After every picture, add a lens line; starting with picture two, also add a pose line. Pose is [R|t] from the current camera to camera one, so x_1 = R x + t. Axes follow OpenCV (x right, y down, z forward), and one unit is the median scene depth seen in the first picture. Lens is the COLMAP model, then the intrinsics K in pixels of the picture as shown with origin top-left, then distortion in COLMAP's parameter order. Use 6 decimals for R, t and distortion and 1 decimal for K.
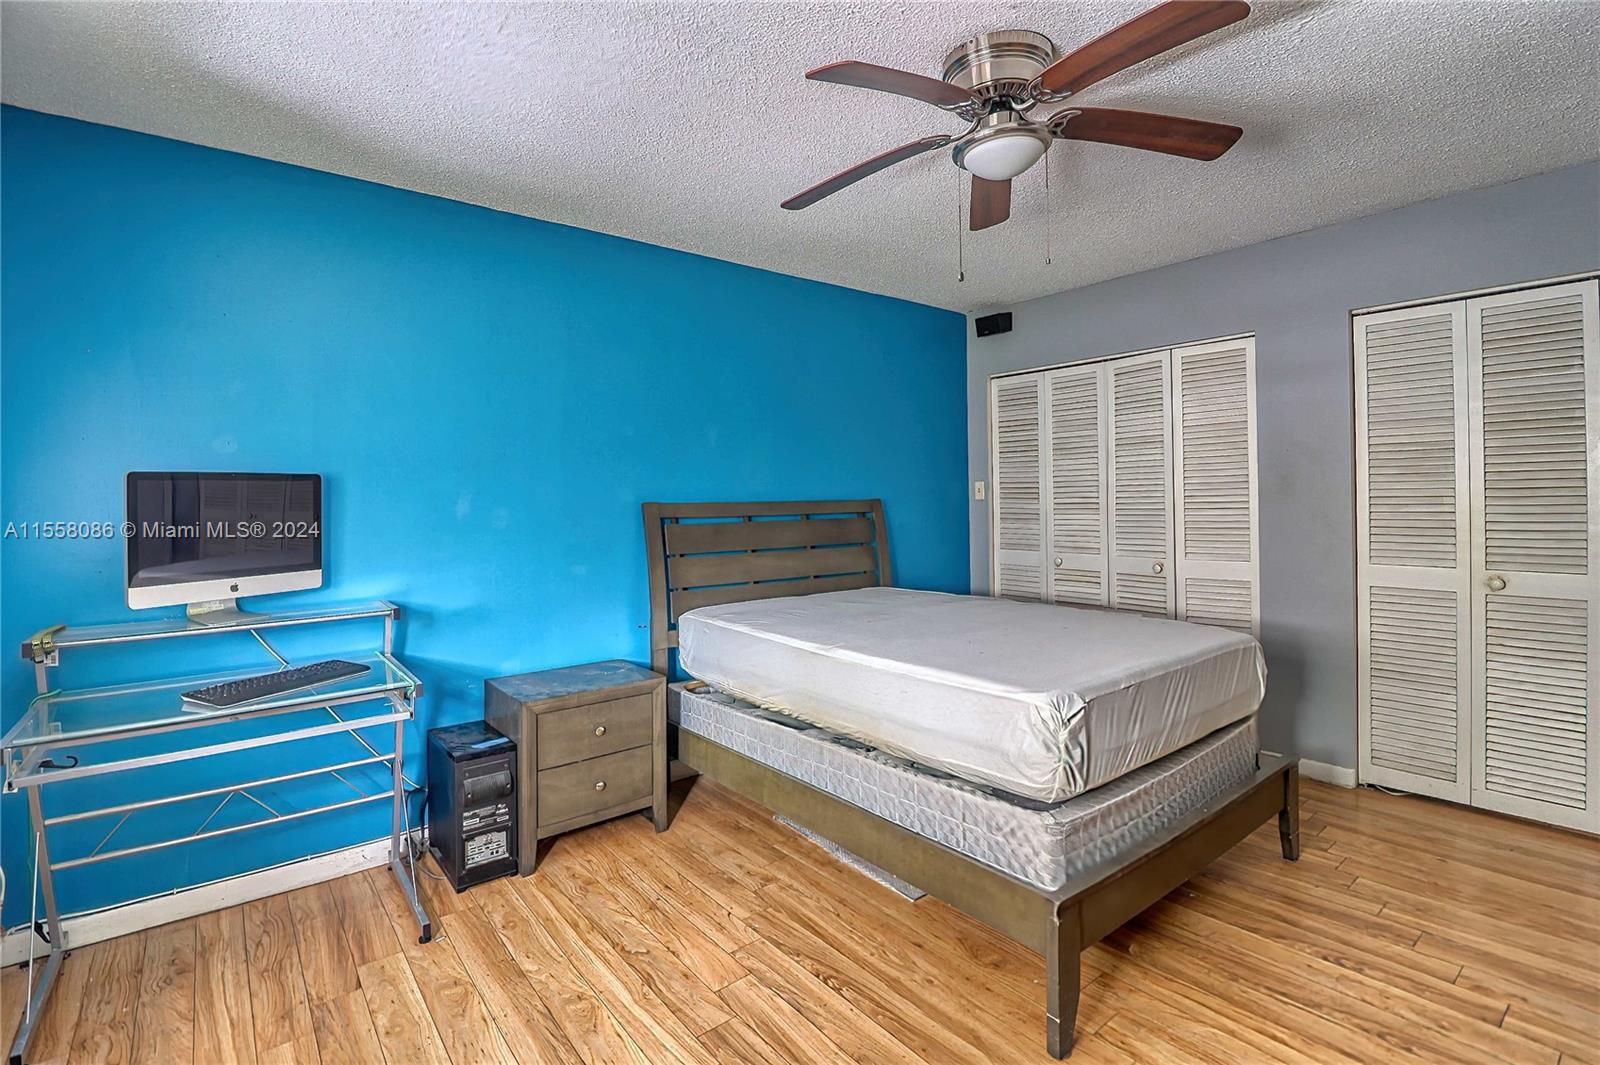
lens RADIAL K [[756.1, 0, 805.2], [0, 756.1, 497.2], [0, 0, 1]] dist [0.001561, -0.010776]
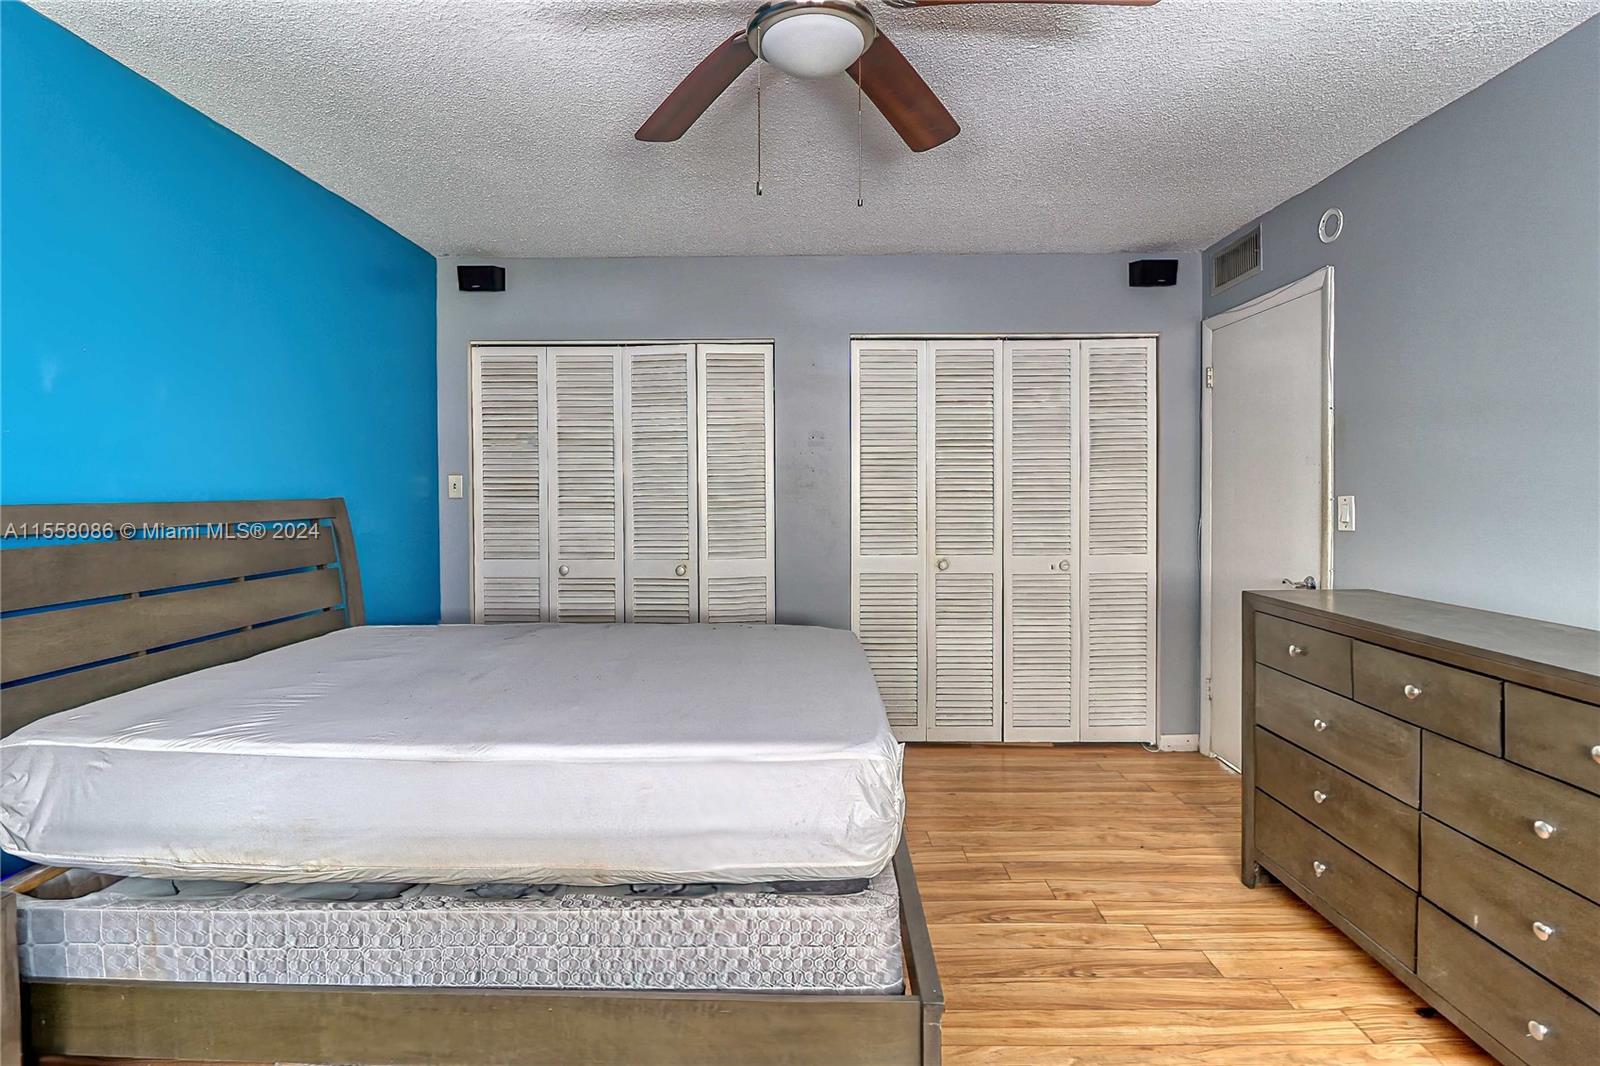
lens RADIAL K [[756.1, 0, 805.2], [0, 756.1, 497.7], [0, 0, 1]] dist [0.001561, -0.010776]
pose [[0.639265, 0.000240, 0.768986, -0.193996], [-0.005589, 0.999975, 0.004334, -0.003606], [-0.768966, -0.007068, 0.639250, 0.302780]]
